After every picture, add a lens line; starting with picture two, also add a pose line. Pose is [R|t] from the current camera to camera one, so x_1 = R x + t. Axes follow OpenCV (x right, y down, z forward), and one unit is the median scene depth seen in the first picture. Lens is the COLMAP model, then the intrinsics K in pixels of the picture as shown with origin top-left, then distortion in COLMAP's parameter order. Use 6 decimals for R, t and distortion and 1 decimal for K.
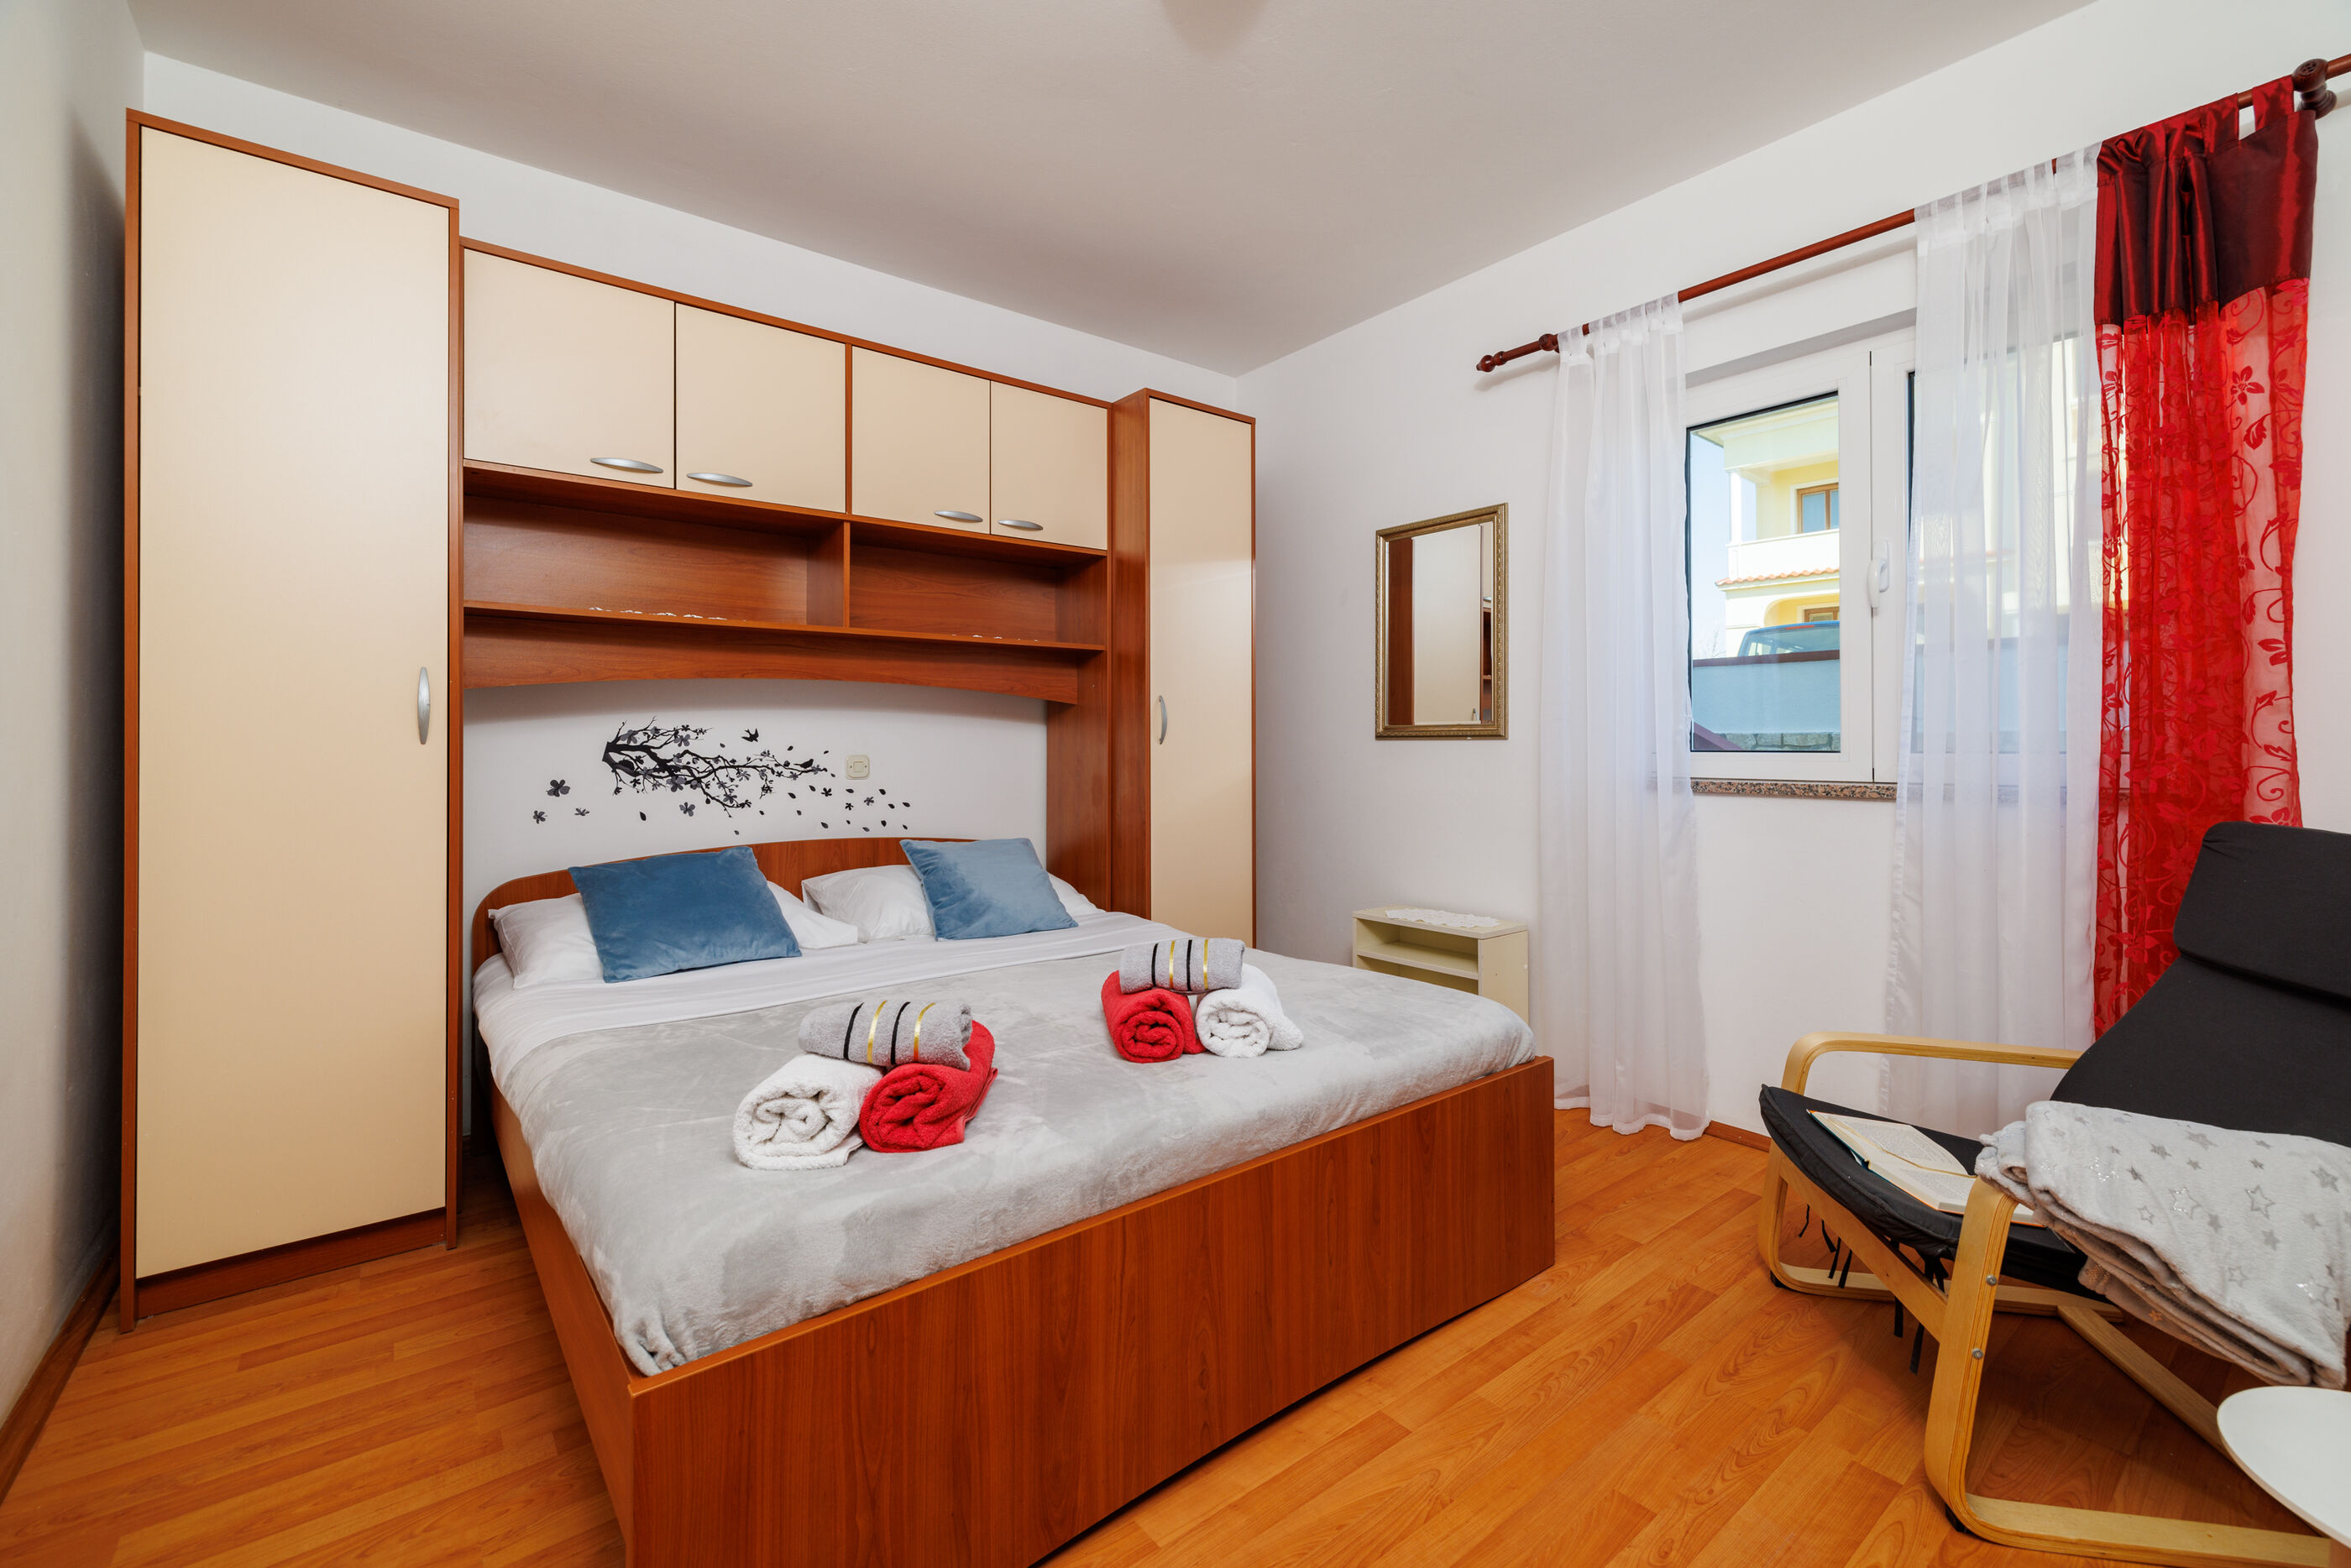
lens RADIAL K [[991.2, 0, 1166.3], [0, 991.2, 740.1], [0, 0, 1]] dist [0.000729, 0.000388]
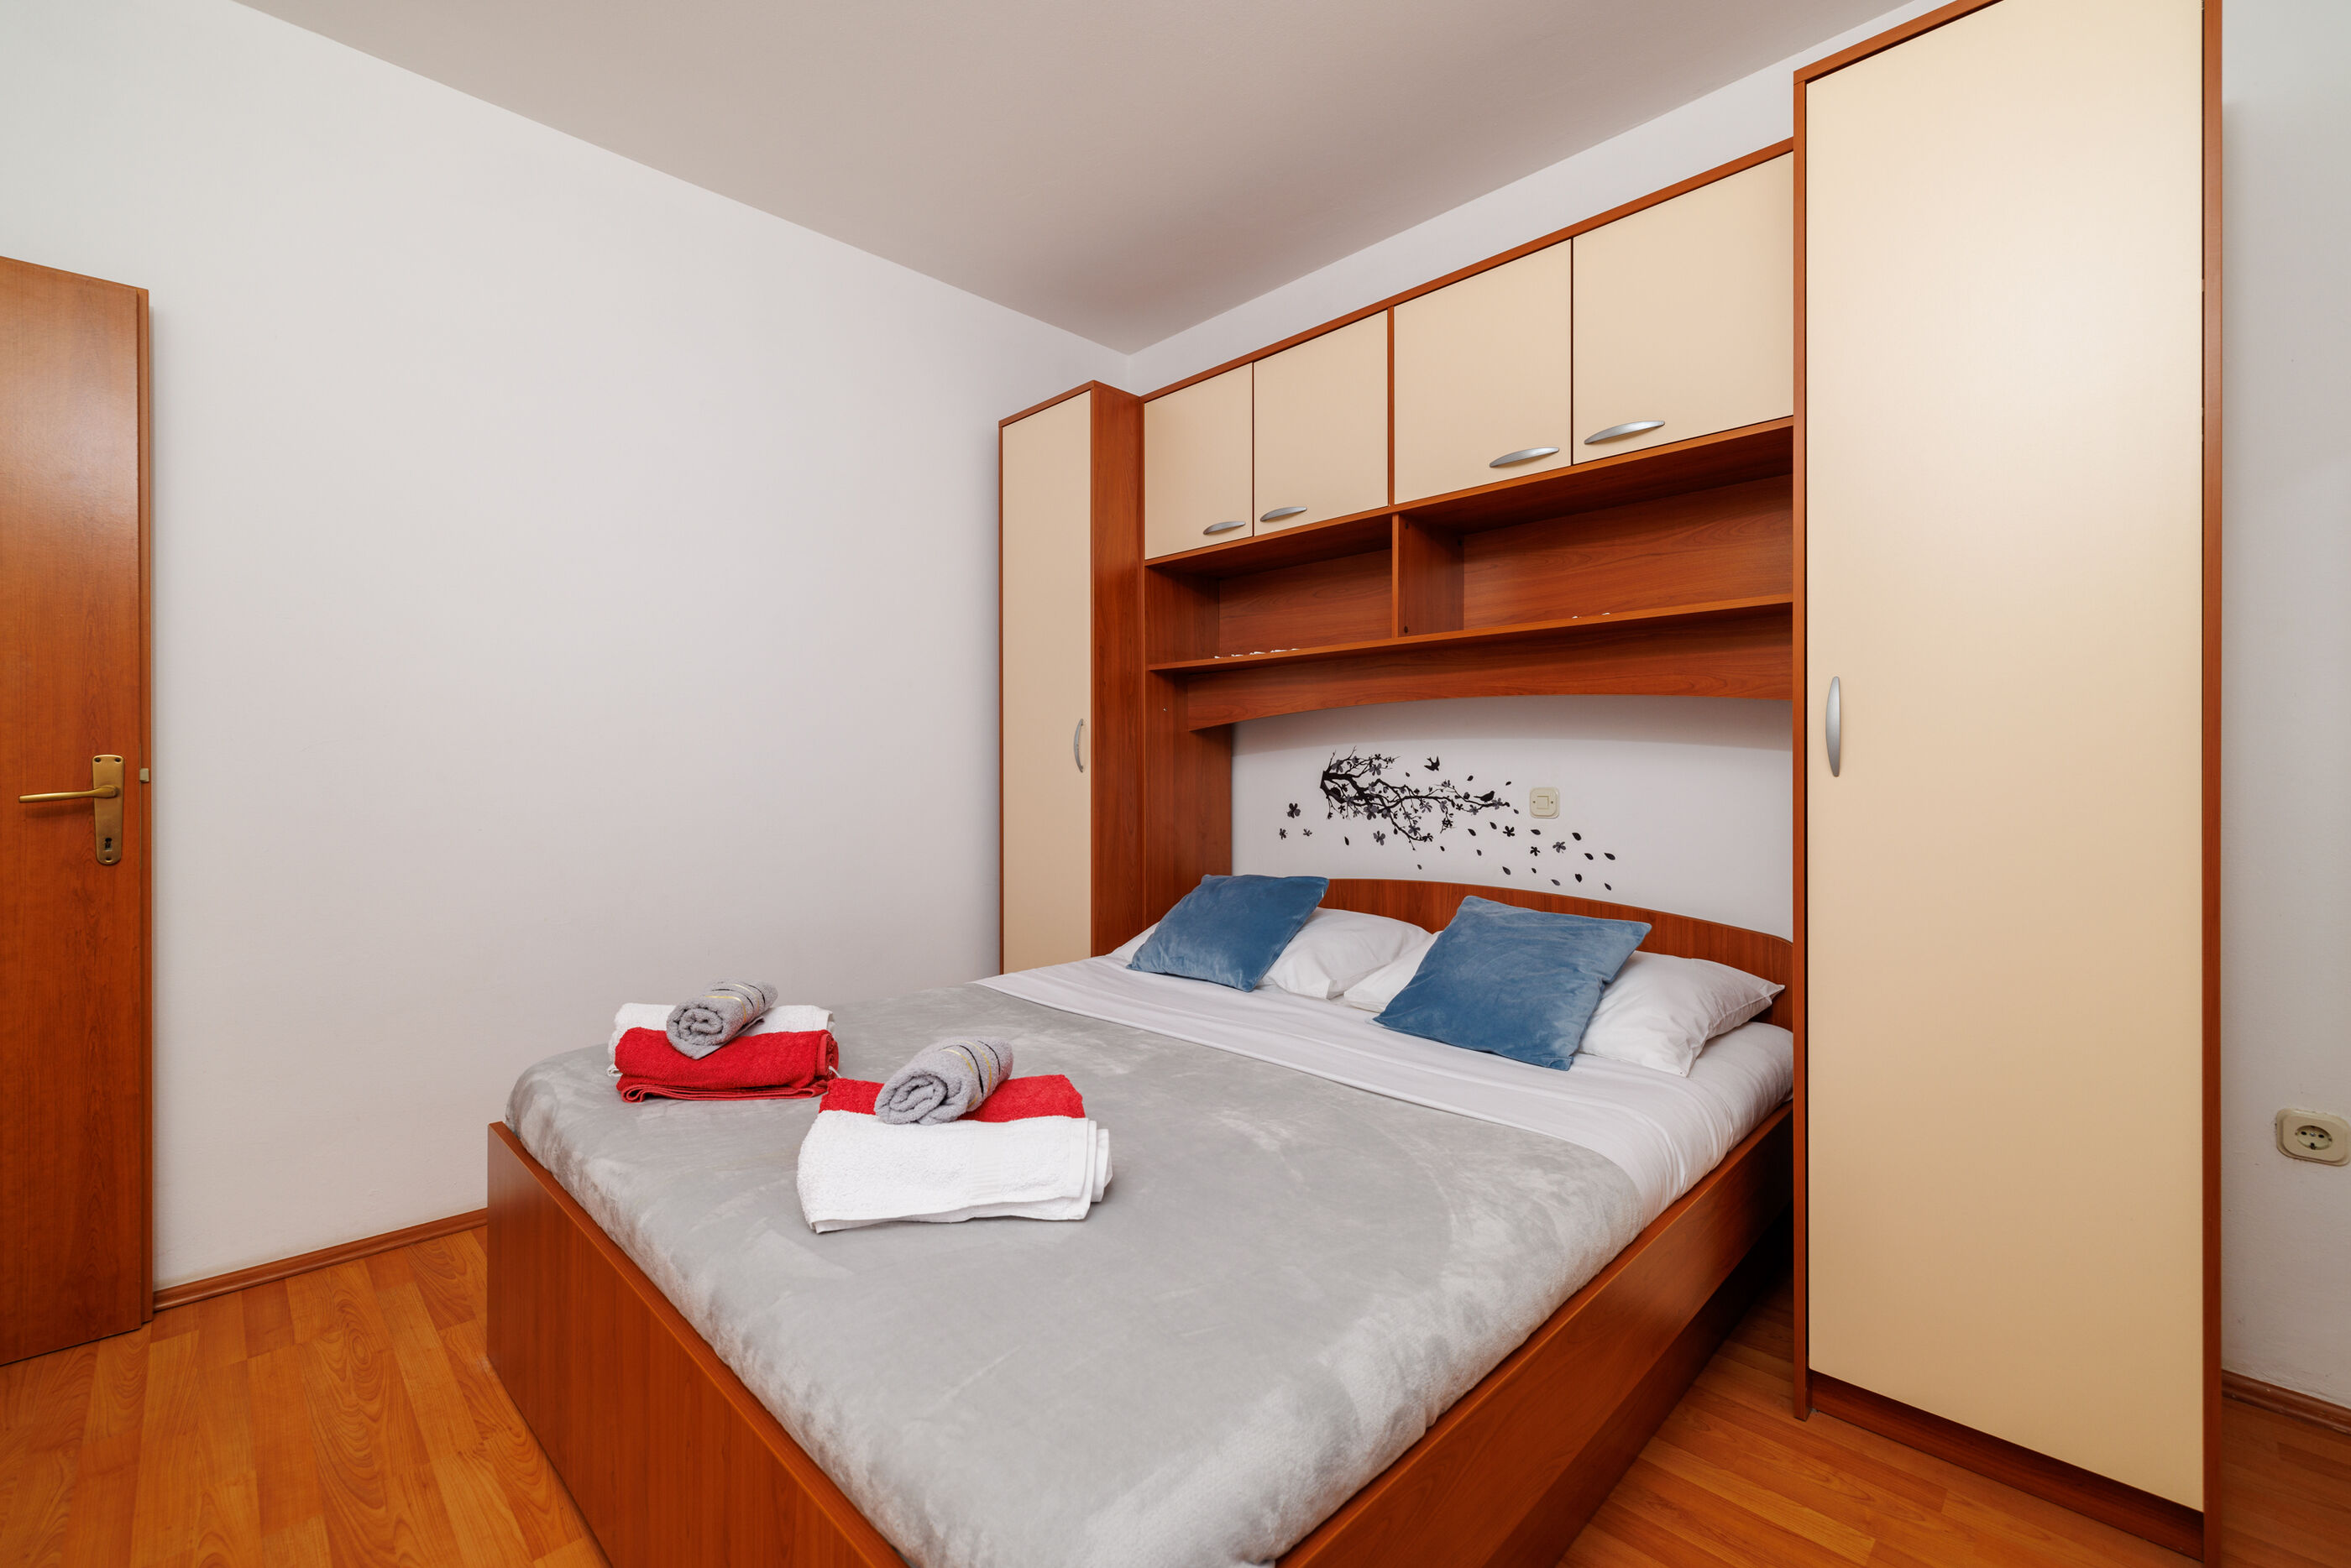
lens RADIAL K [[991.2, 0, 1195.3], [0, 991.2, 780.6], [0, 0, 1]] dist [0.000729, 0.000388]
pose [[0.119780, 0.011025, -0.992739, 0.479638], [0.002056, 0.999933, 0.011353, -0.000086], [0.992798, -0.003401, 0.119749, 0.679906]]
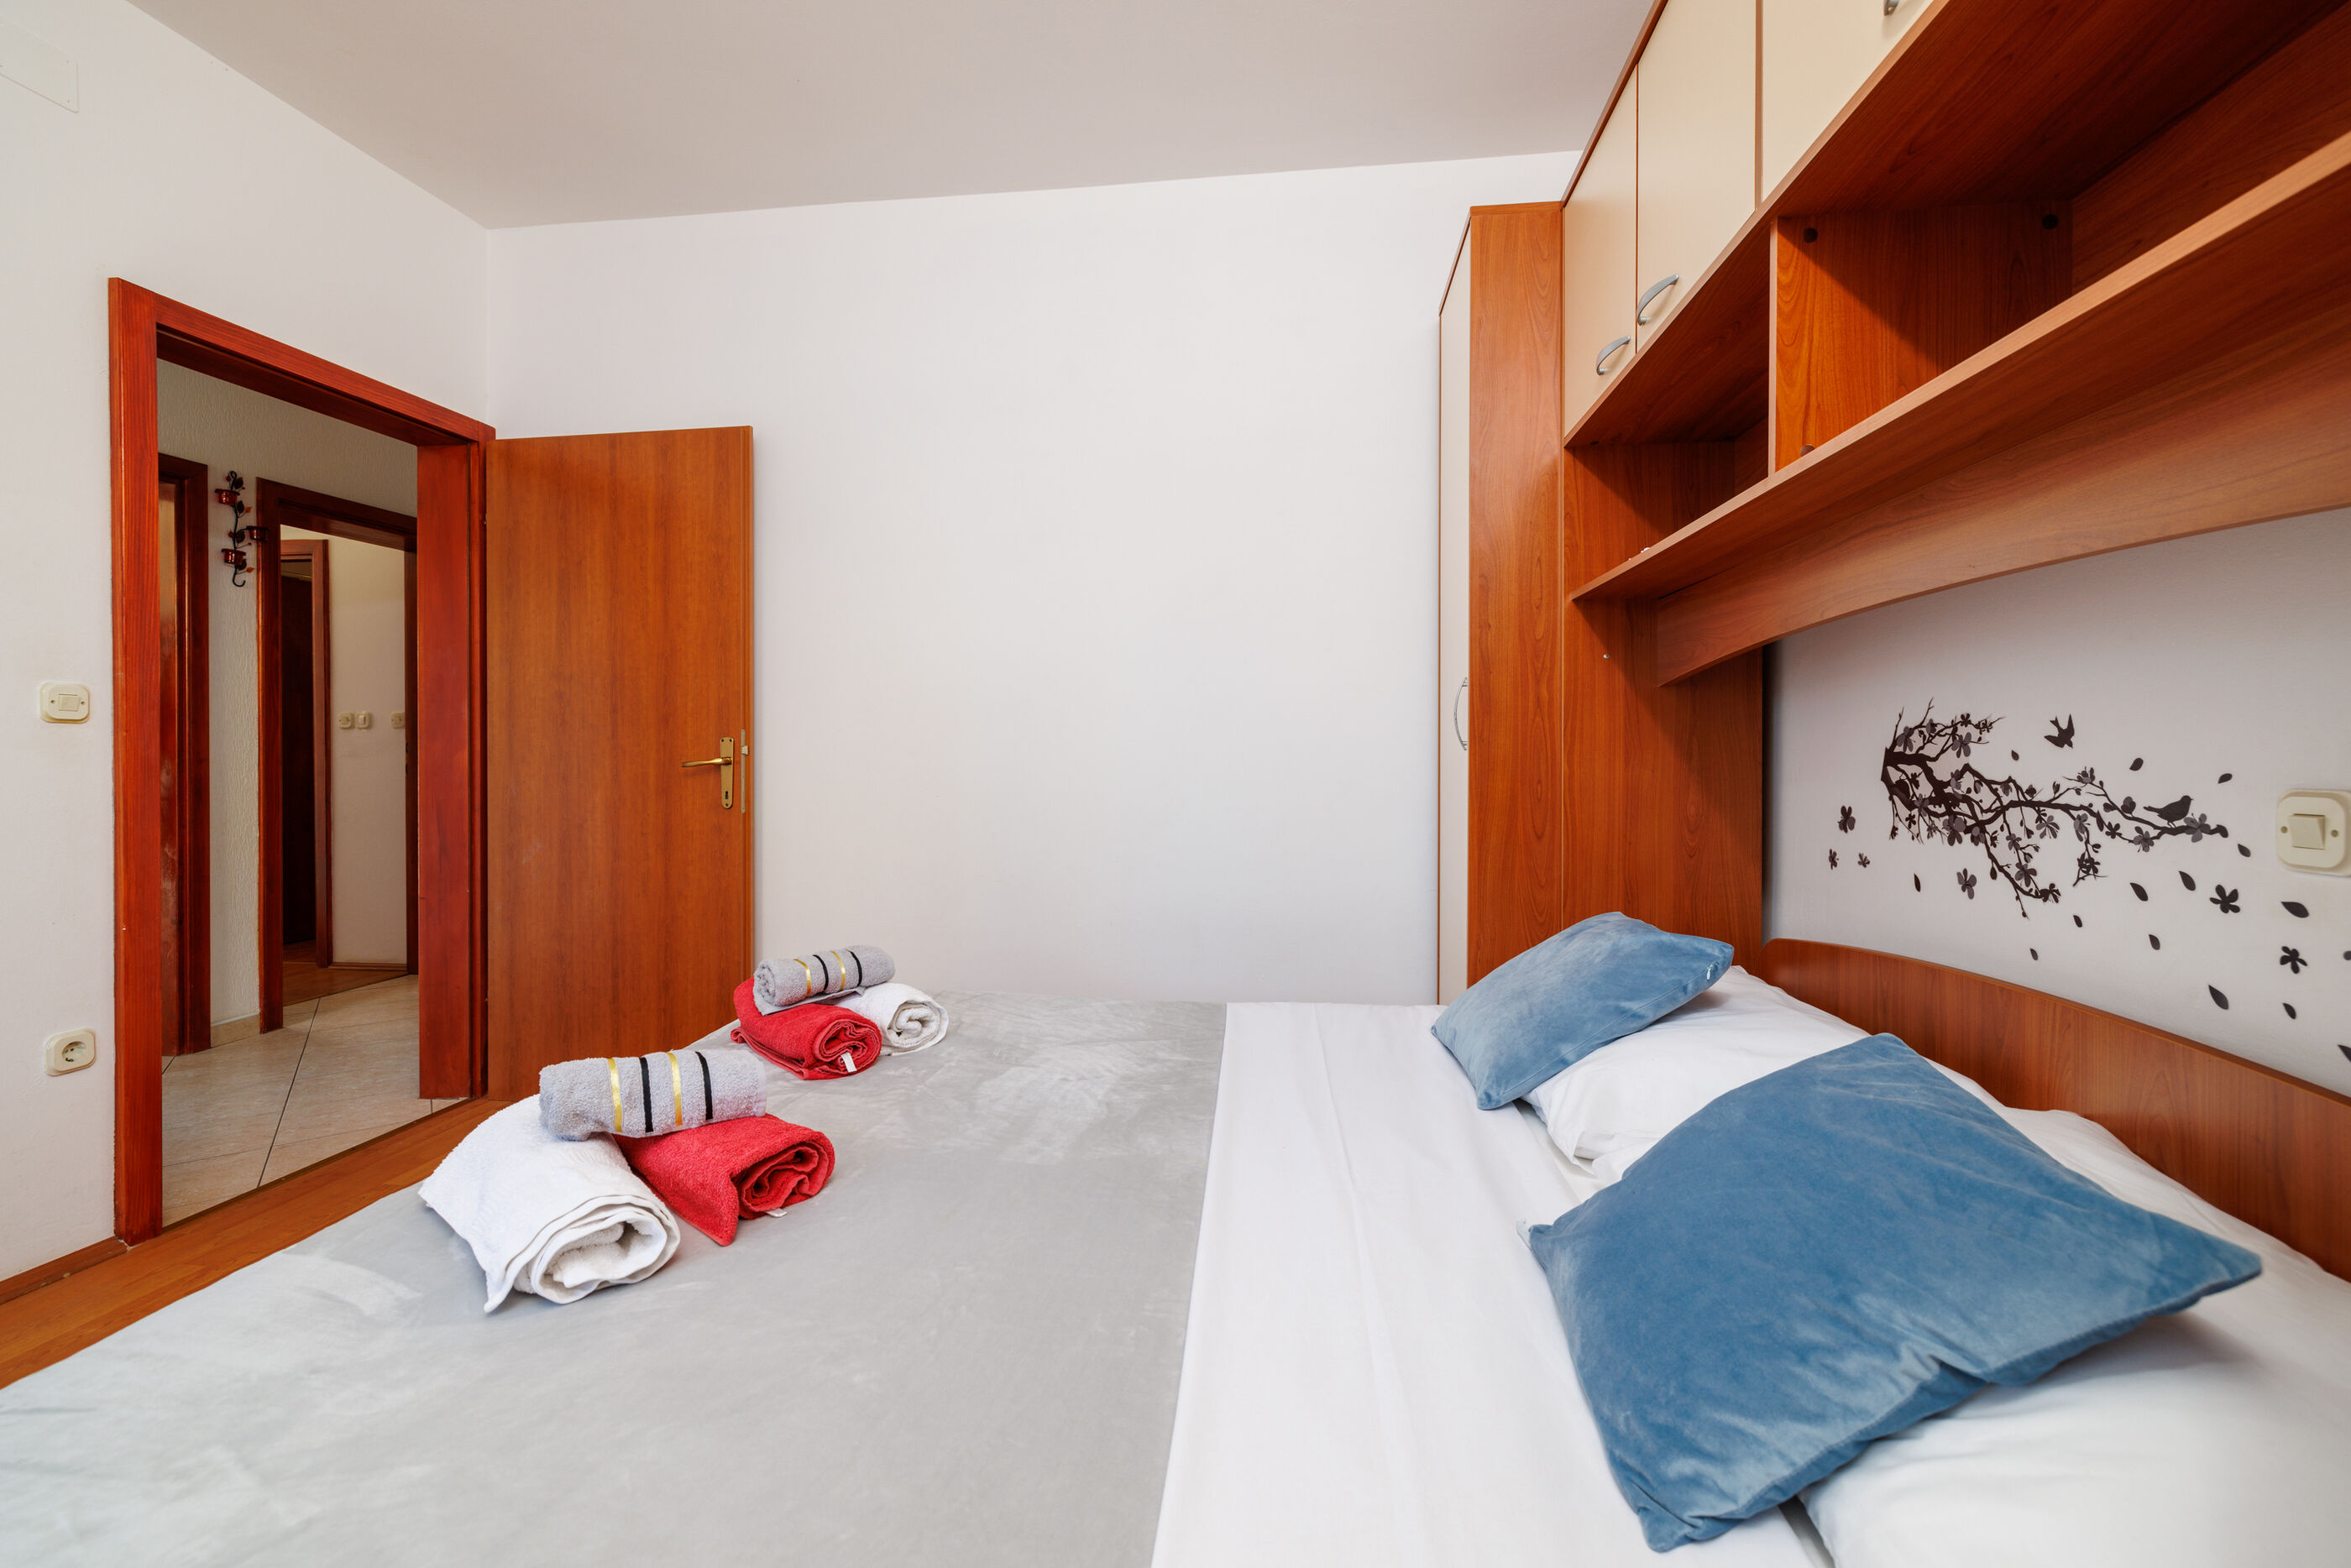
lens RADIAL K [[991.2, 0, 1176.1], [0, 991.2, 762.8], [0, 0, 1]] dist [0.000729, 0.000388]
pose [[-0.714987, 0.008004, -0.699091, 0.144976], [0.000741, 0.999943, 0.010691, 0.003548], [0.699137, 0.007125, -0.714952, 1.054588]]
